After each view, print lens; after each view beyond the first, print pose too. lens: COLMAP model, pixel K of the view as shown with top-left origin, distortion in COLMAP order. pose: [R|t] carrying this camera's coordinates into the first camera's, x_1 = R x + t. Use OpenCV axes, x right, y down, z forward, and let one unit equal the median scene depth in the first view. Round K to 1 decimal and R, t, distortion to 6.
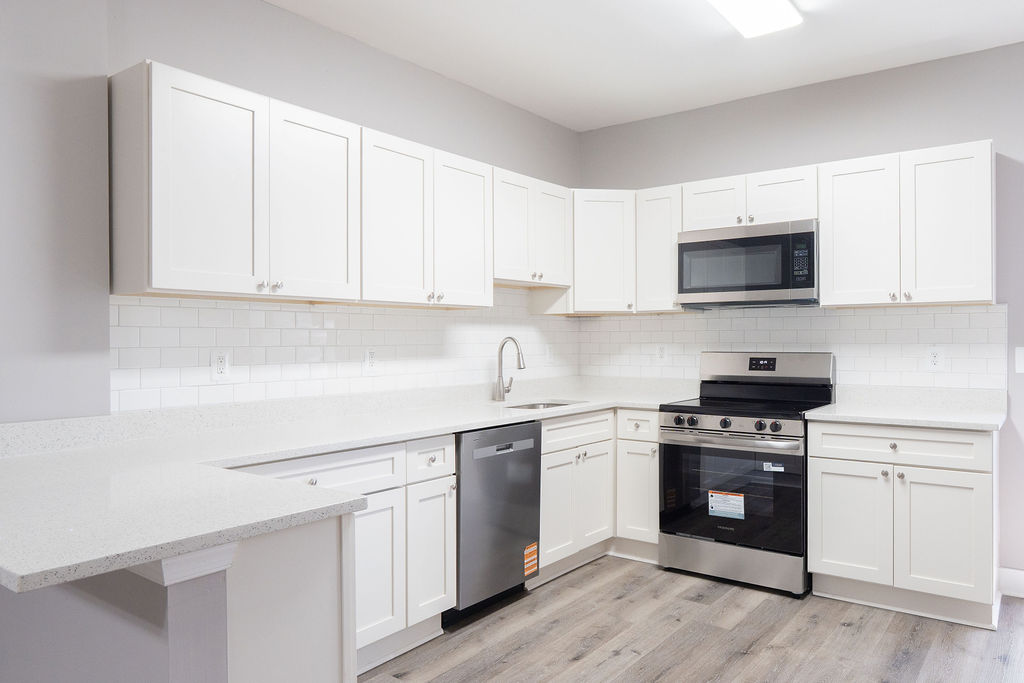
lens RADIAL K [[724.6, 0, 512.0], [0, 724.6, 341.5], [0, 0, 1]] dist [0.001989, 0.003528]
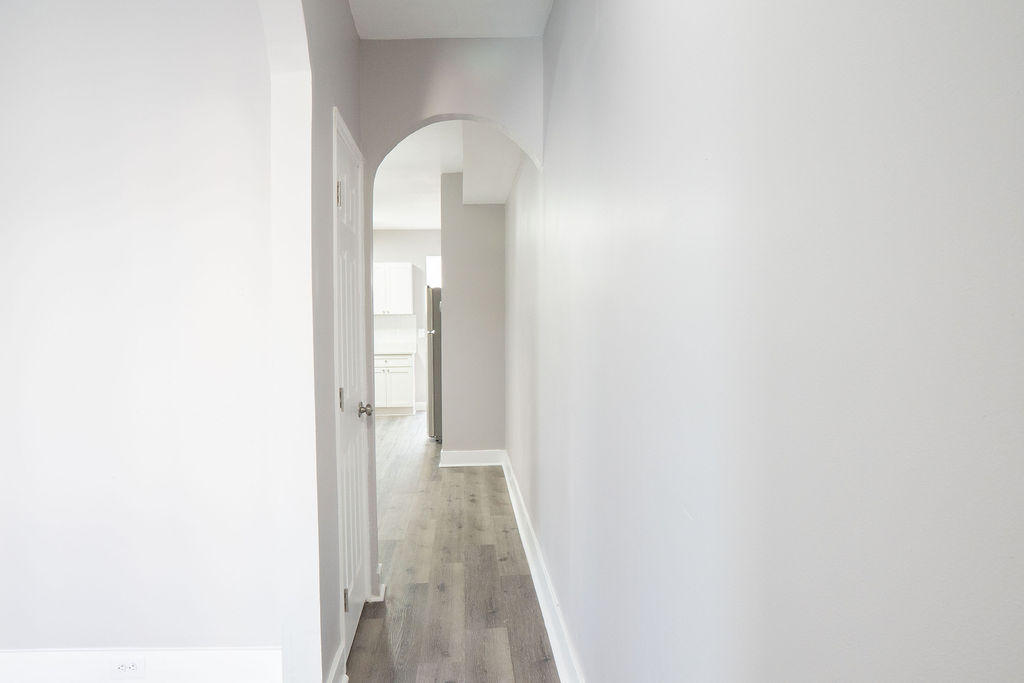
lens RADIAL K [[724.6, 0, 512.0], [0, 724.6, 341.5], [0, 0, 1]] dist [0.001989, 0.003528]
pose [[0.751046, -0.021576, 0.659898, -0.942133], [0.010789, 0.999734, 0.020408, 0.002876], [-0.660162, -0.008208, 0.751078, -1.425479]]
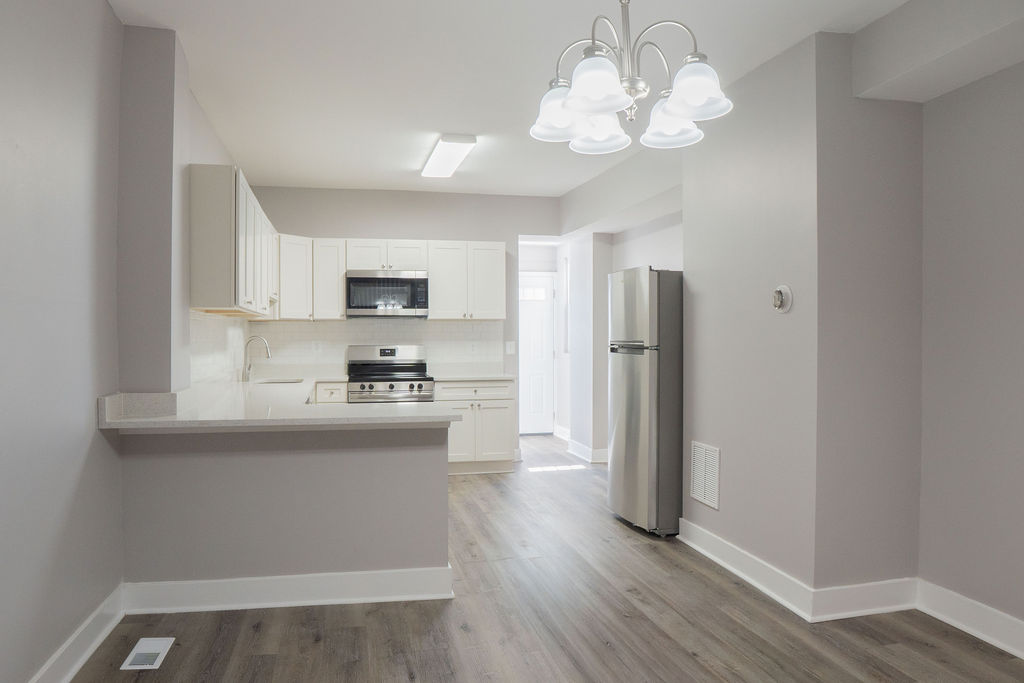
lens RADIAL K [[716.5, 0, 512.0], [0, 716.5, 341.5], [0, 0, 1]] dist [-0.111065, 0.001428]
pose [[0.643107, -0.003641, 0.765768, -0.786153], [0.002556, 0.999993, 0.002609, 0.002559], [-0.765772, 0.000280, 0.643112, -0.296171]]
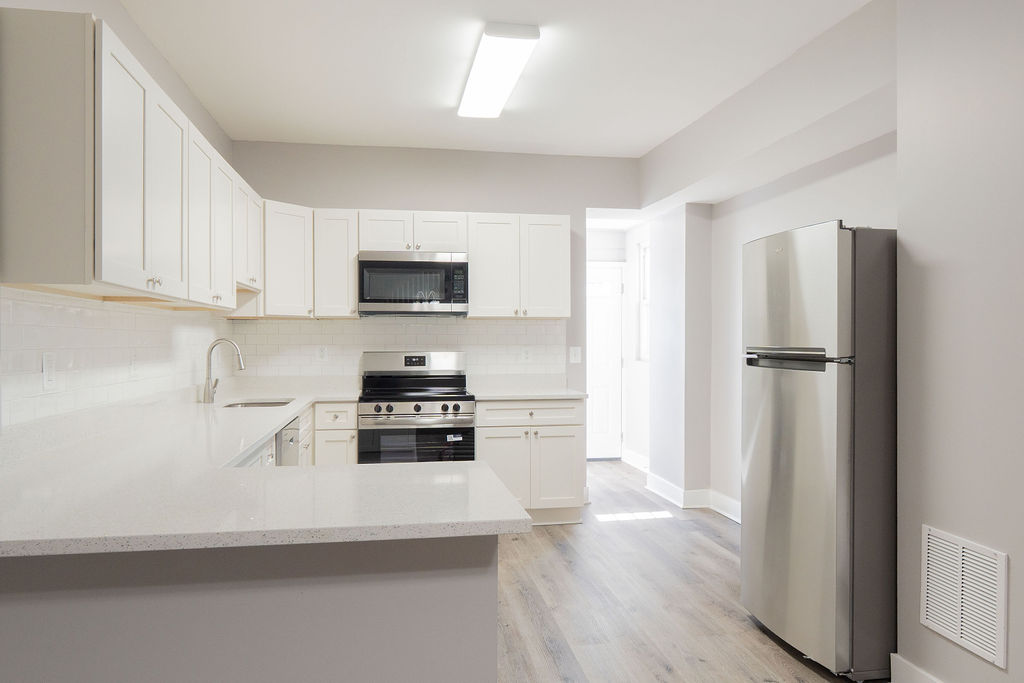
lens RADIAL K [[695.0, 0, 512.0], [0, 695.0, 341.5], [0, 0, 1]] dist [-0.000261, 0.000347]
pose [[0.688285, 0.002201, 0.725437, -0.454053], [-0.000057, 0.999996, -0.002980, 0.000674], [-0.725441, 0.002010, 0.688282, 0.043333]]
